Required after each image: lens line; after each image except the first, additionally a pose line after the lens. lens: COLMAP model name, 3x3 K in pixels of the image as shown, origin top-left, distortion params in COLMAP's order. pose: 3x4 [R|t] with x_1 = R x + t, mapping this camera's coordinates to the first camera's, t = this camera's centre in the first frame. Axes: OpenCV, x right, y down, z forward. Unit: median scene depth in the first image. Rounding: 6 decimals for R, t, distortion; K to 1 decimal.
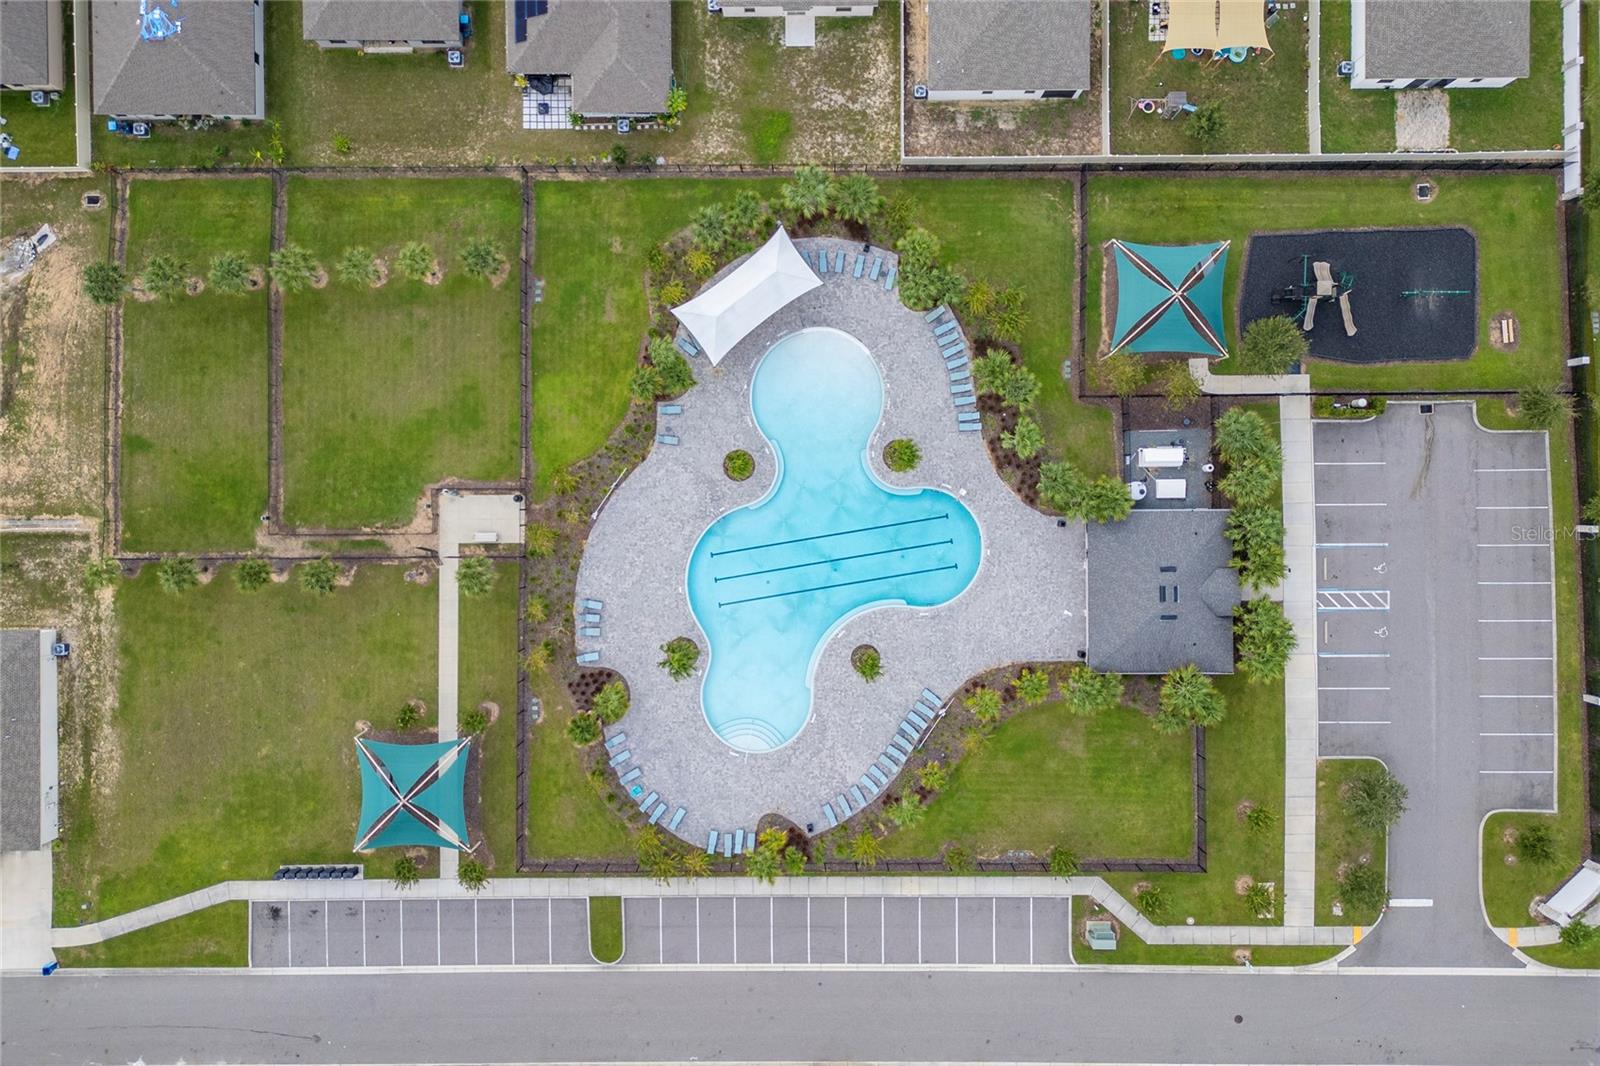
lens RADIAL K [[1091.9, 0, 800.0], [0, 1091.9, 533.0], [0, 0, 1]] dist [0.098728, -0.108610]
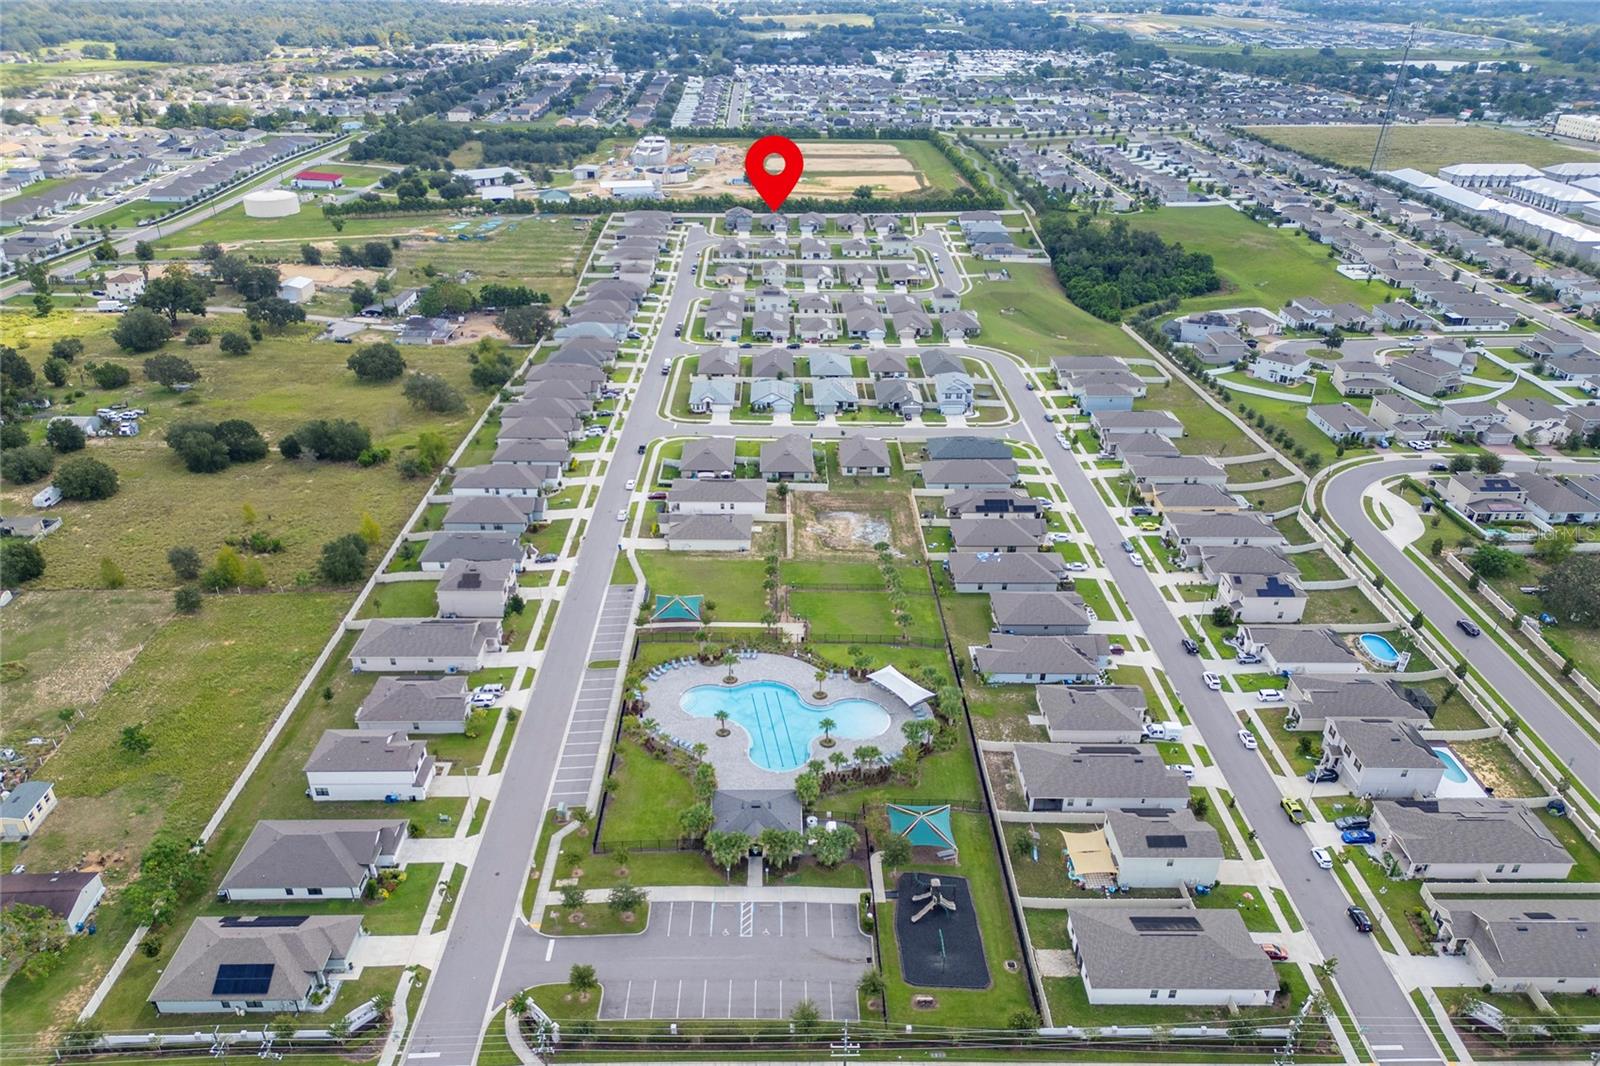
lens RADIAL K [[1091.9, 0, 800.0], [0, 1091.9, 533.0], [0, 0, 1]] dist [0.098728, -0.108610]
pose [[0.010934, 0.465387, -0.885040, 1.630209], [-0.999856, -0.006396, -0.015716, 0.011859], [-0.012975, 0.885084, 0.465250, -0.230948]]
